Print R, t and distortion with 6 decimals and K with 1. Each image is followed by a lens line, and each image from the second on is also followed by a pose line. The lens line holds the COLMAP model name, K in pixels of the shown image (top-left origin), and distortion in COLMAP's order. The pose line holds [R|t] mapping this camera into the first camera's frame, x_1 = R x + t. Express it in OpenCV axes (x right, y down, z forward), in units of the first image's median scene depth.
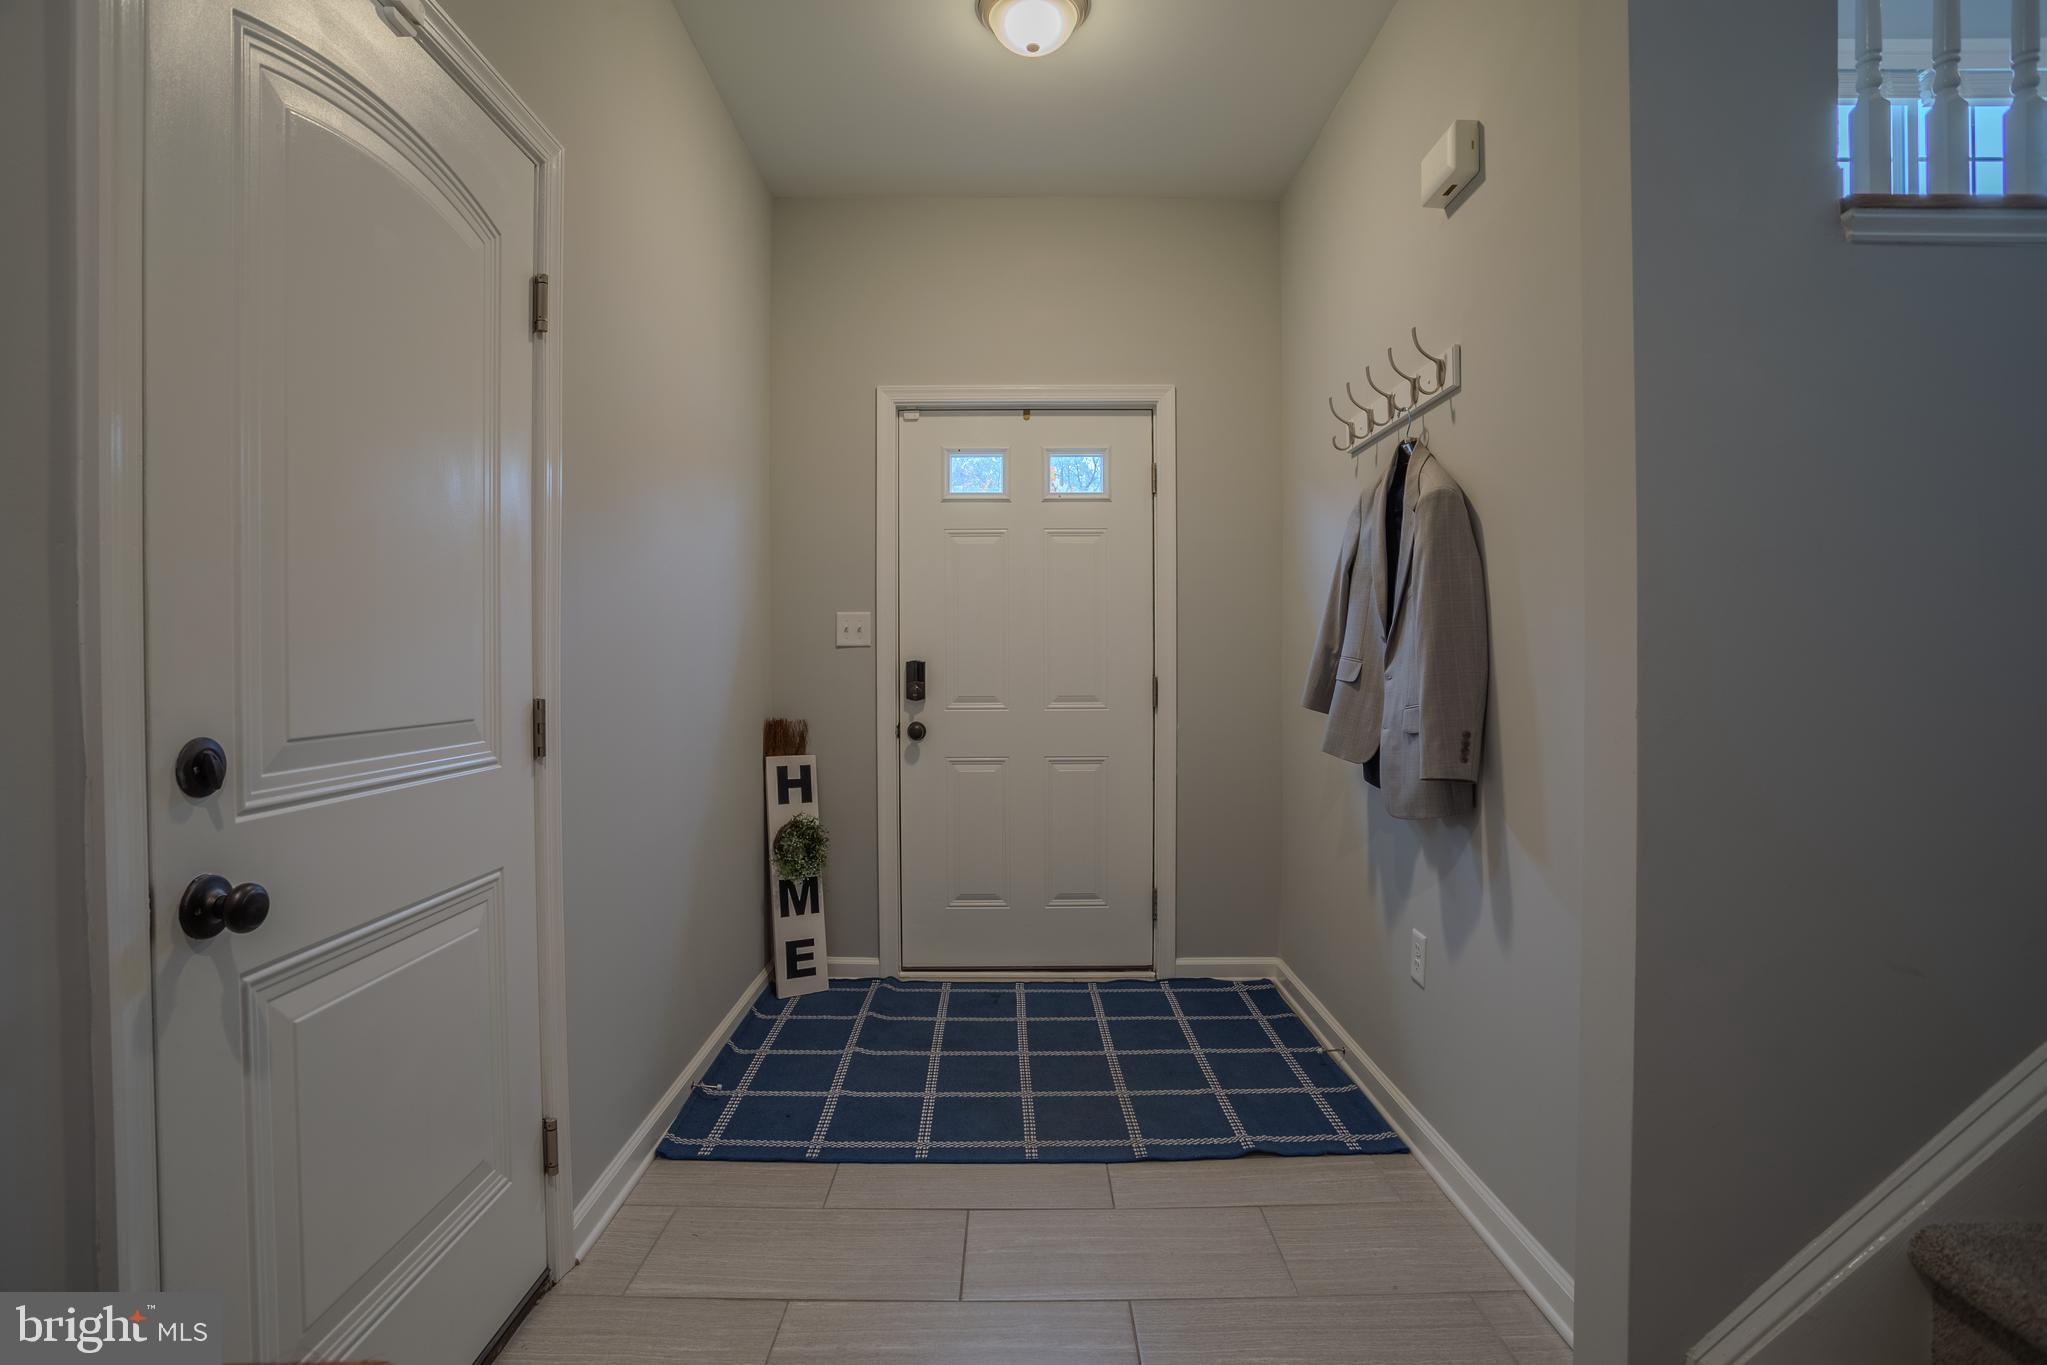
lens RADIAL K [[1003.8, 0, 1015.5], [0, 1003.8, 676.2], [0, 0, 1]] dist [-0.078755, 0.034772]
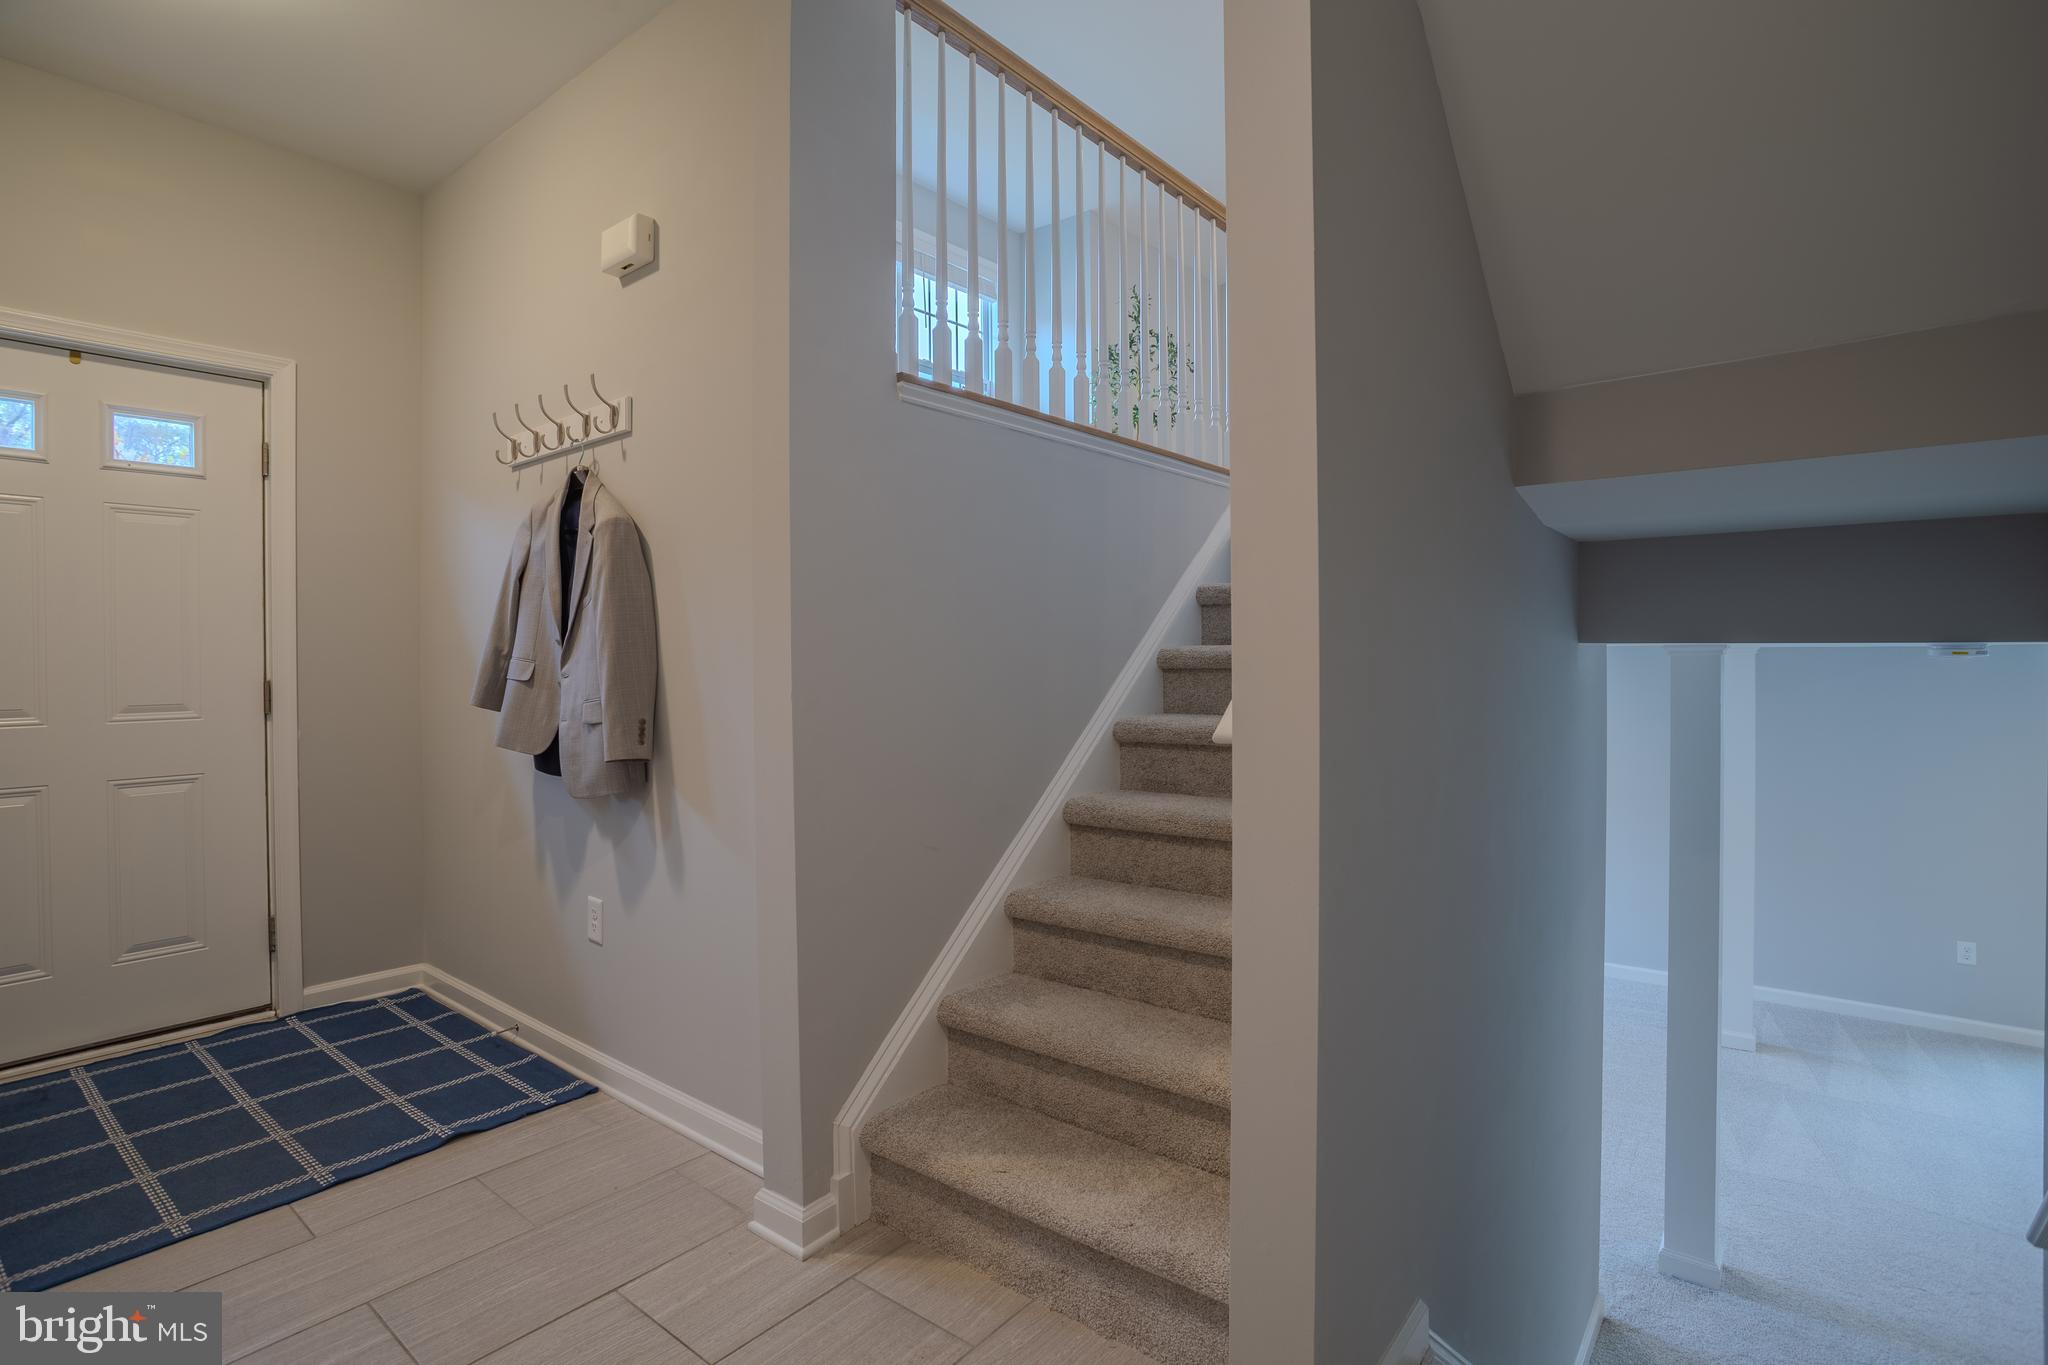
lens RADIAL K [[992.7, 0, 1023.2], [0, 992.7, 674.0], [0, 0, 1]] dist [-0.067826, 0.028537]
pose [[0.634541, -0.017035, 0.772701, -0.144289], [0.016587, 0.999827, 0.008422, -0.001600], [-0.772711, 0.007473, 0.634714, -0.103588]]
